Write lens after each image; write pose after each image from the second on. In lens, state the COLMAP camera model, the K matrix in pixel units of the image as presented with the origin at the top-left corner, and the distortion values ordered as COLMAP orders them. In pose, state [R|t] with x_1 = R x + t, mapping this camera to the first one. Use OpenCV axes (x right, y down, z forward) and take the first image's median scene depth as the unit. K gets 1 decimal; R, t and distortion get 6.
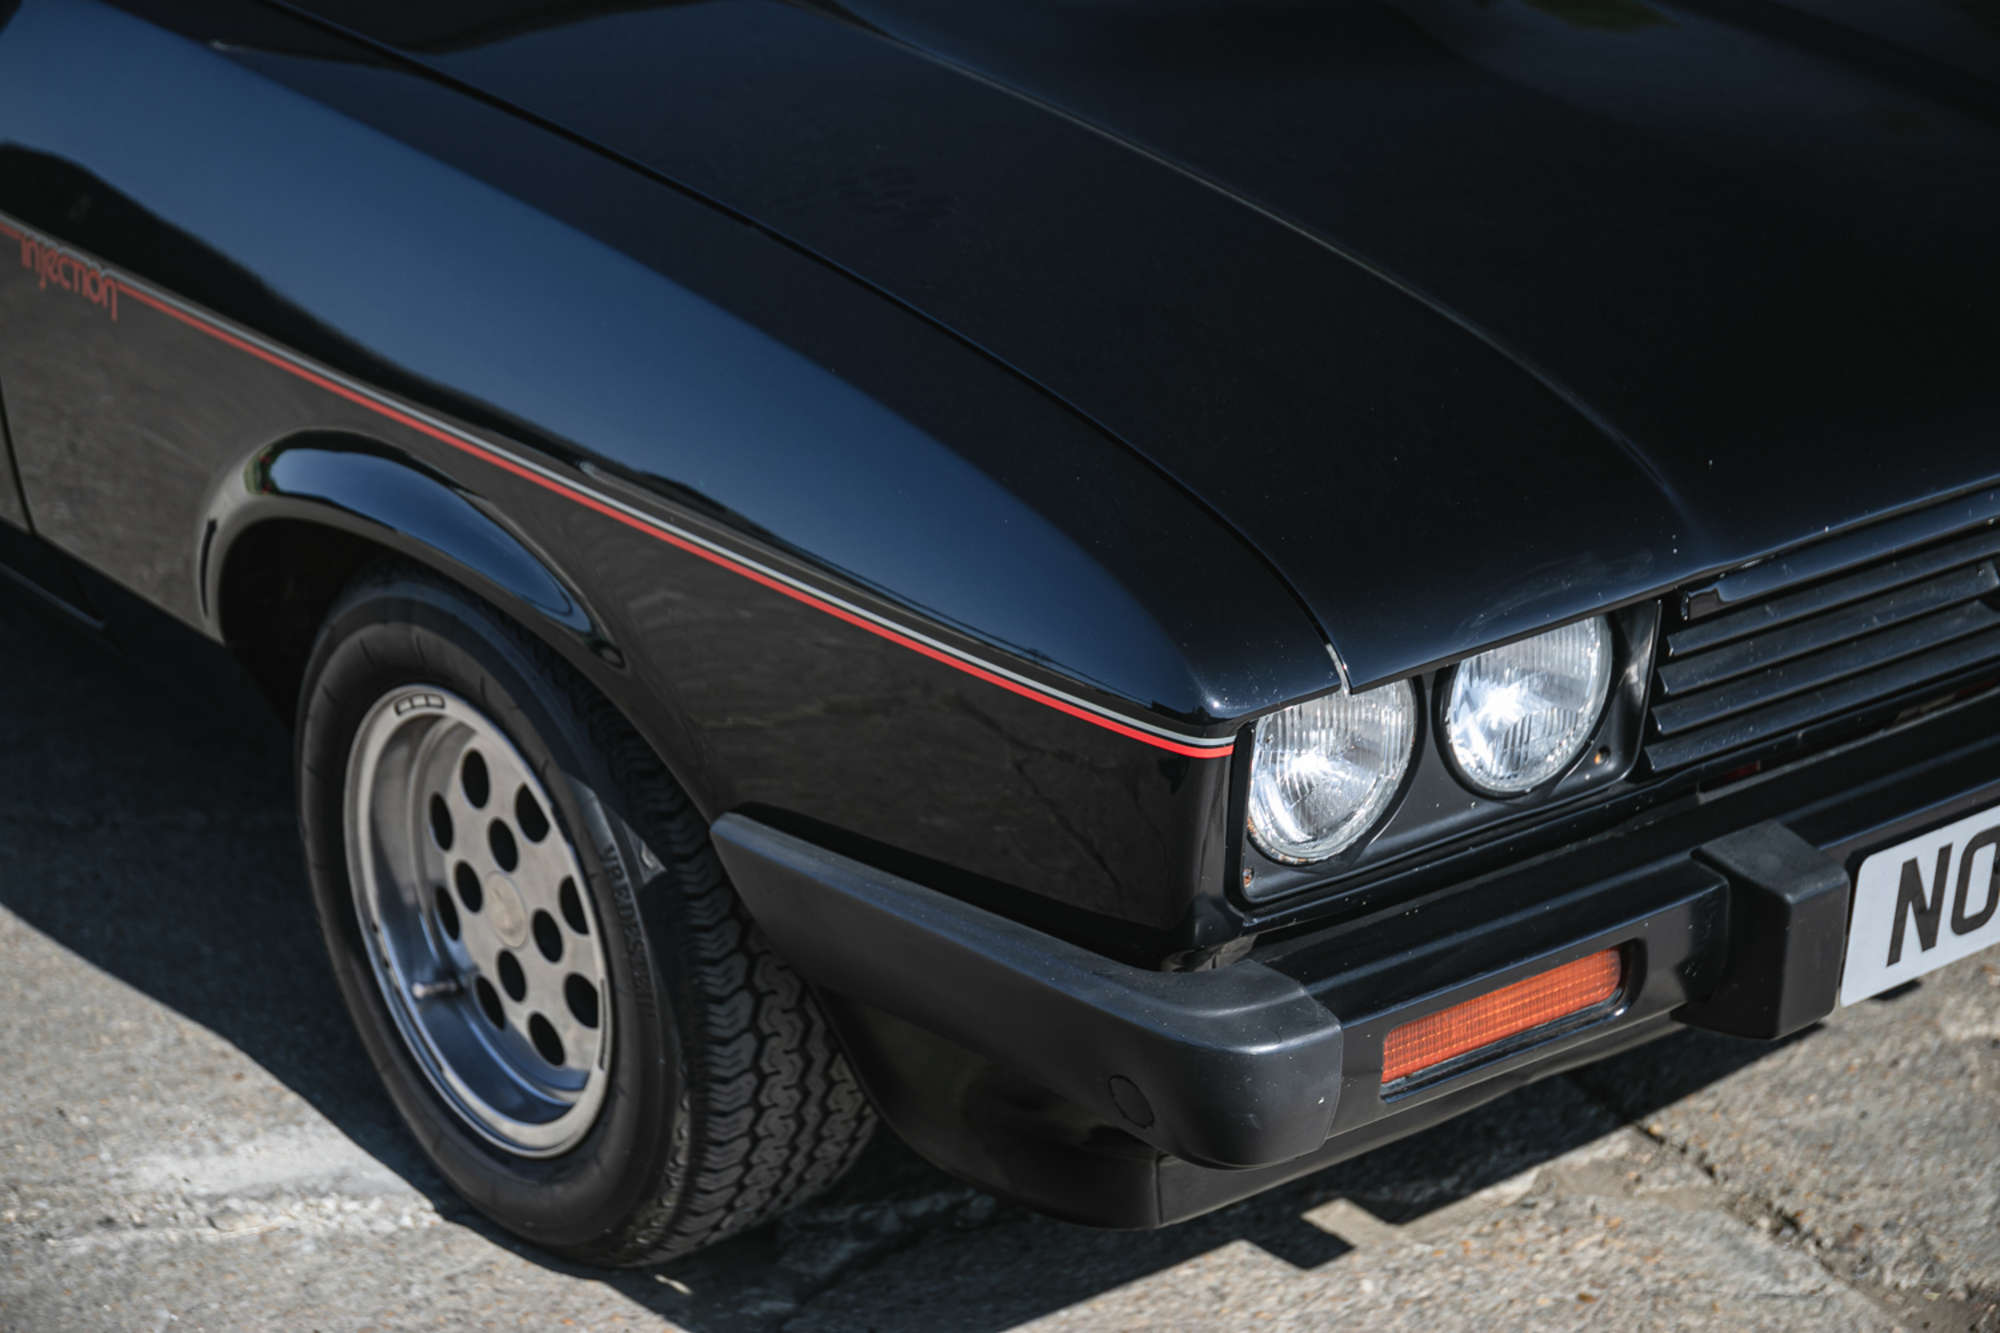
lens RADIAL K [[3800.9, 0, 1007.4], [0, 3800.9, 691.9], [0, 0, 1]] dist [0.145474, 0.146644]
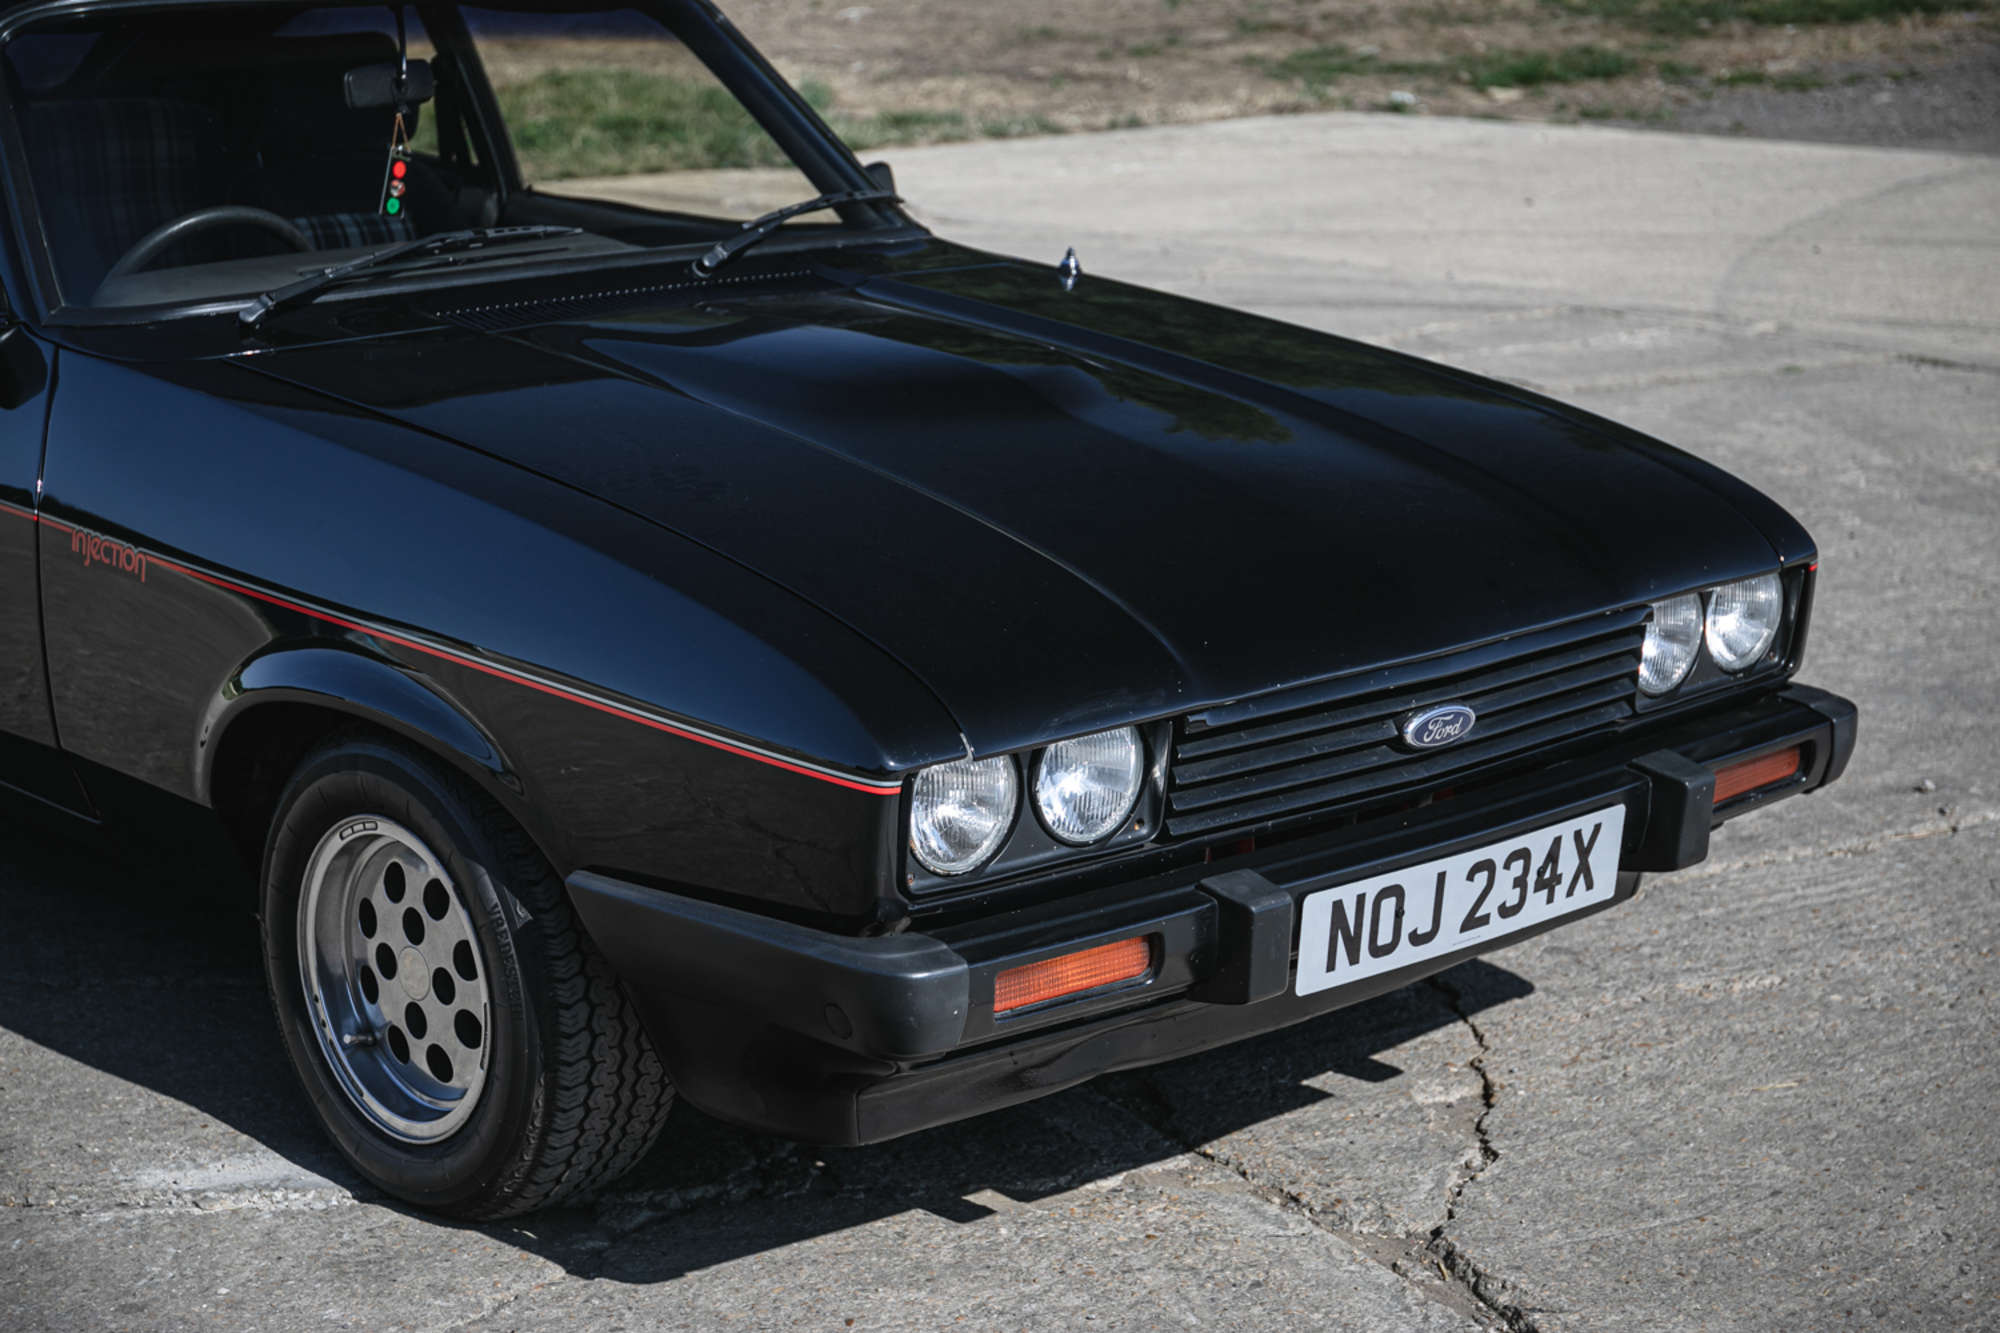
lens RADIAL K [[3800.9, 0, 1007.4], [0, 3800.9, 691.9], [0, 0, 1]] dist [0.145474, 0.146644]
pose [[0.997712, 0.005072, 0.067420, -0.003807], [0.003931, 0.991144, -0.132735, 0.145049], [-0.067496, 0.132696, 0.988856, -0.473216]]
